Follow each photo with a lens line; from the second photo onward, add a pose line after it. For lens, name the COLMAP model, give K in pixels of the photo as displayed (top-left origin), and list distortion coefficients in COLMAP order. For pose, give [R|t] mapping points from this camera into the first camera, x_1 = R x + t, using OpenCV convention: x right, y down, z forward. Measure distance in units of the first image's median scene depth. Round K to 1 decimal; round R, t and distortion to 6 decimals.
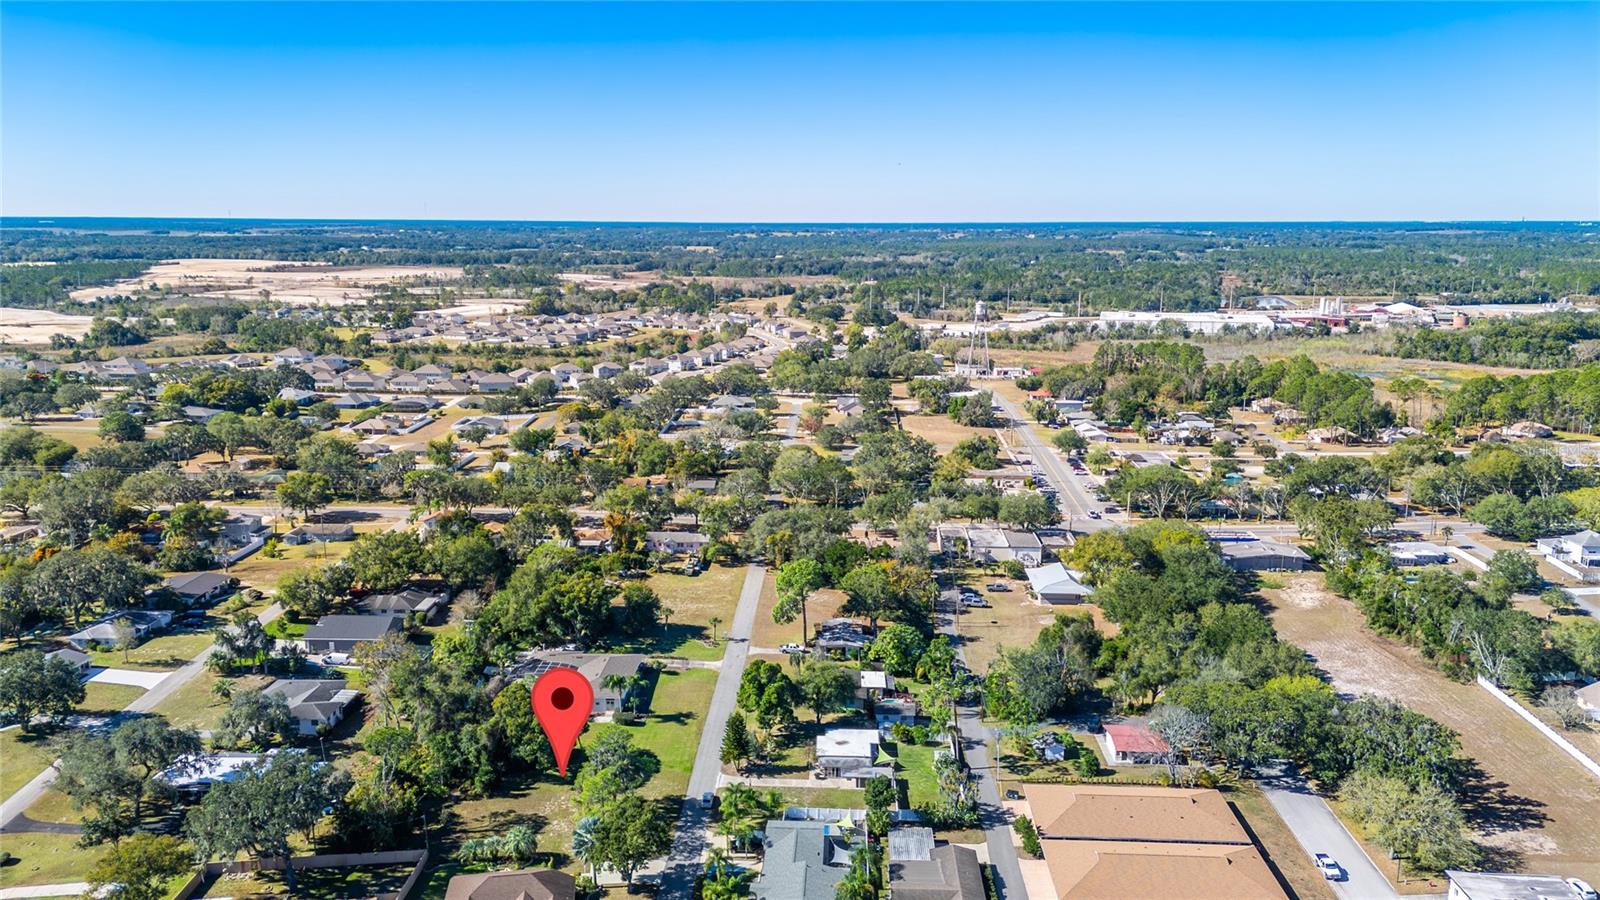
lens RADIAL K [[1168.0, 0, 799.7], [0, 1168.0, 448.5], [0, 0, 1]] dist [0.098108, -0.103435]
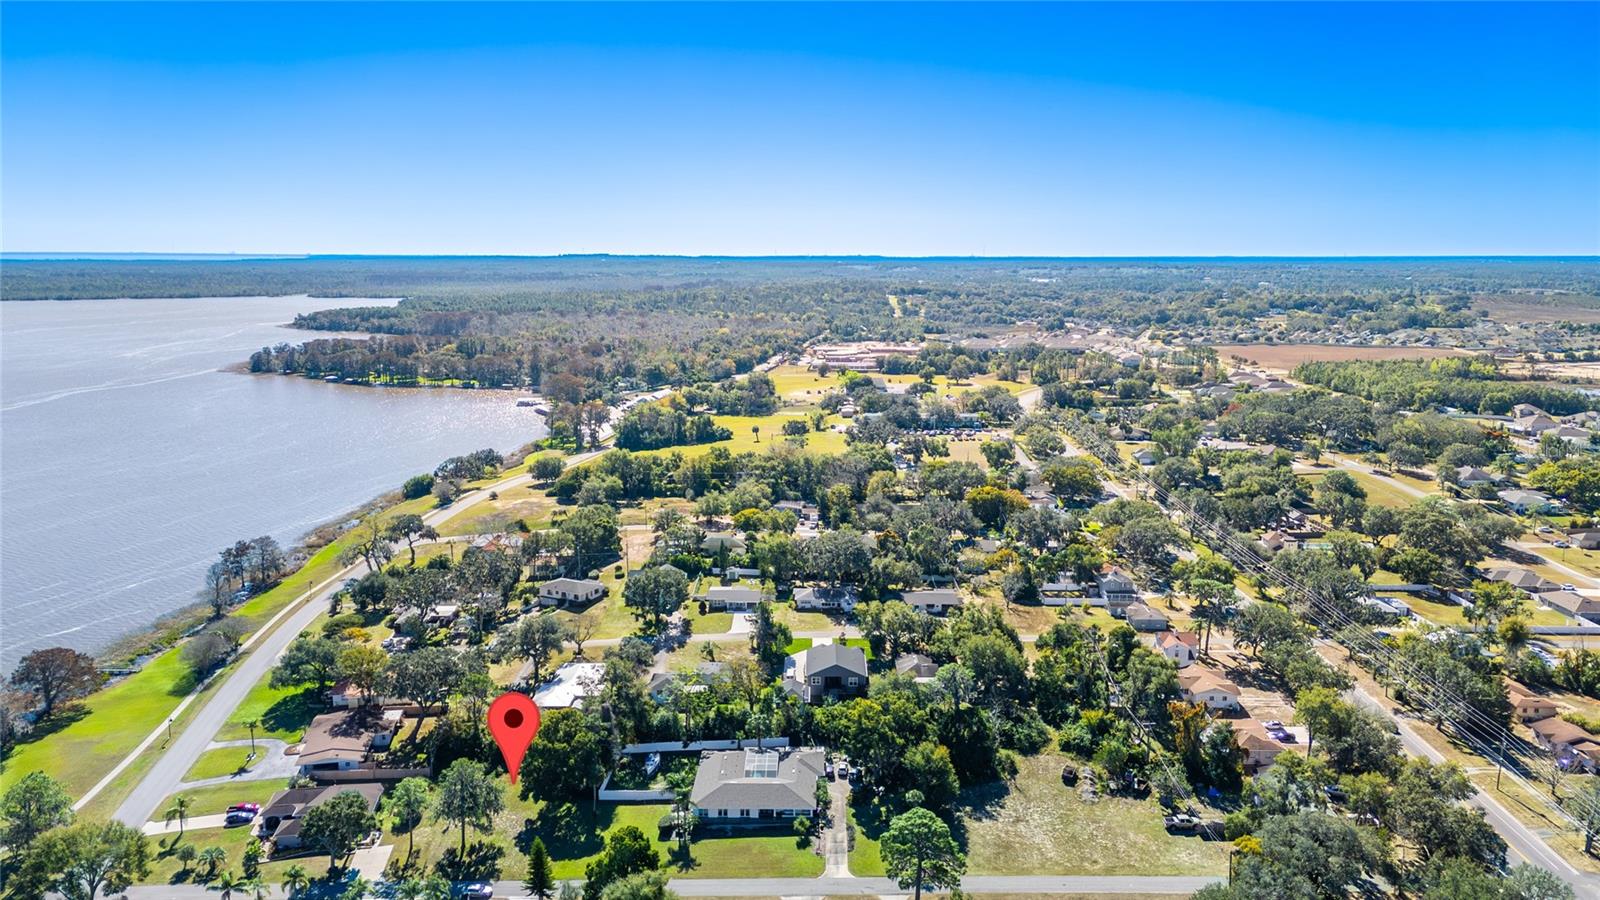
lens RADIAL K [[1168.0, 0, 799.7], [0, 1168.0, 448.5], [0, 0, 1]] dist [0.098108, -0.103435]
pose [[0.020144, 0.166719, -0.985799, 0.591399], [-0.198111, 0.967113, 0.159511, -0.184049], [0.979973, 0.192085, 0.052510, 0.826370]]
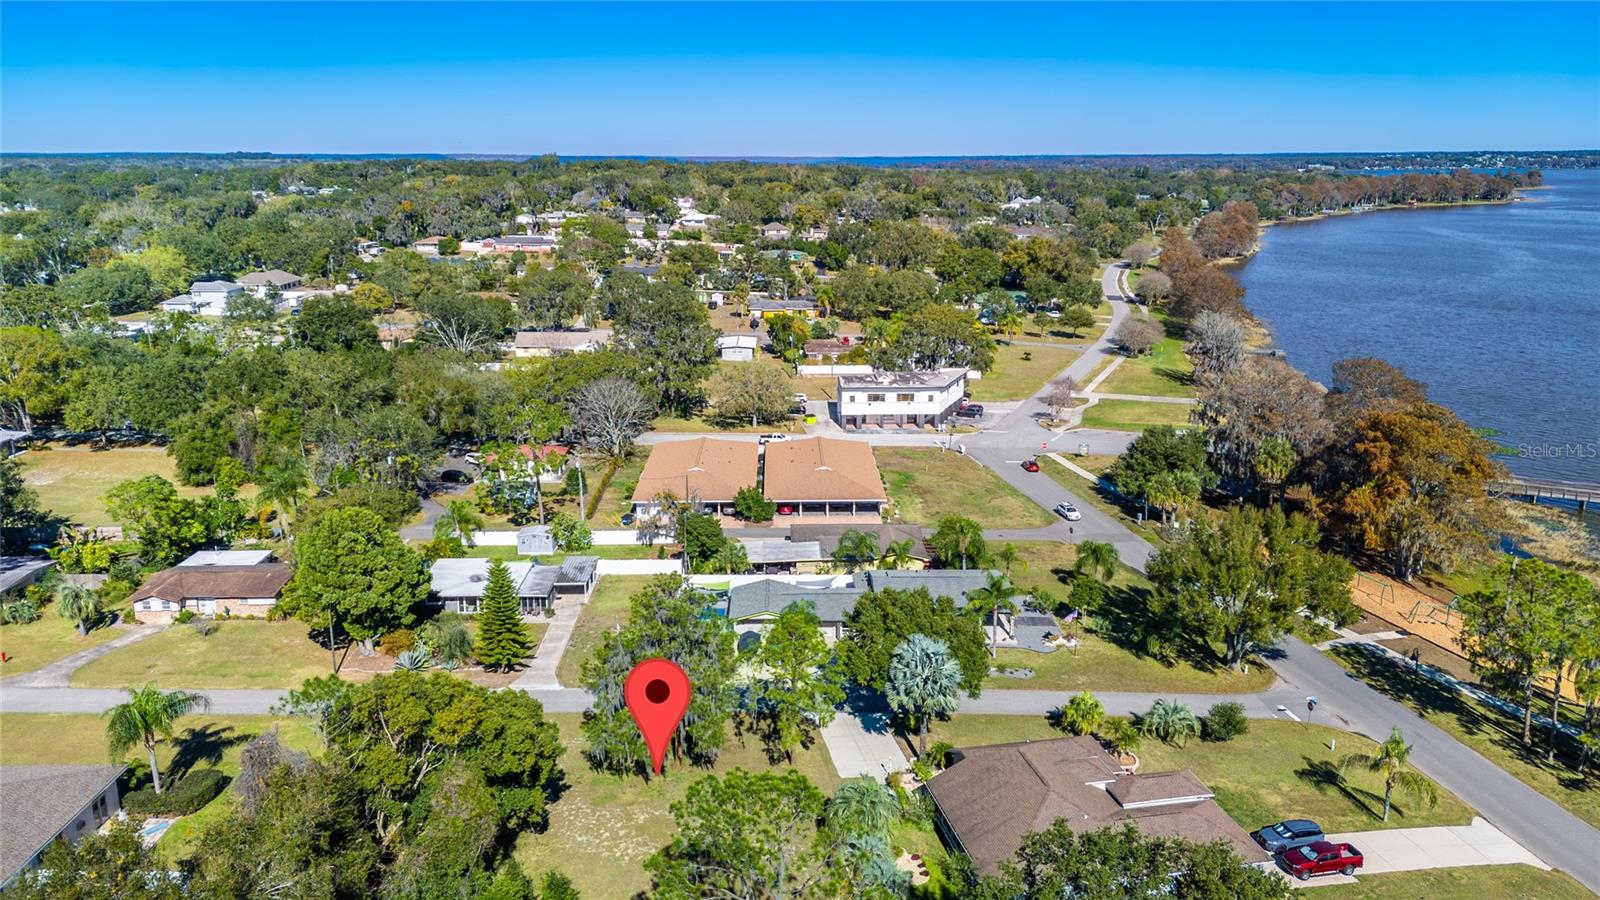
lens RADIAL K [[1170.4, 0, 800.0], [0, 1170.4, 450.0], [0, 0, 1]] dist [0.075058, -0.062652]
pose [[-0.059456, -0.242685, 0.968282, -0.417466], [0.196931, 0.948083, 0.249714, 0.057643], [-0.978613, 0.205532, -0.008577, 0.655865]]
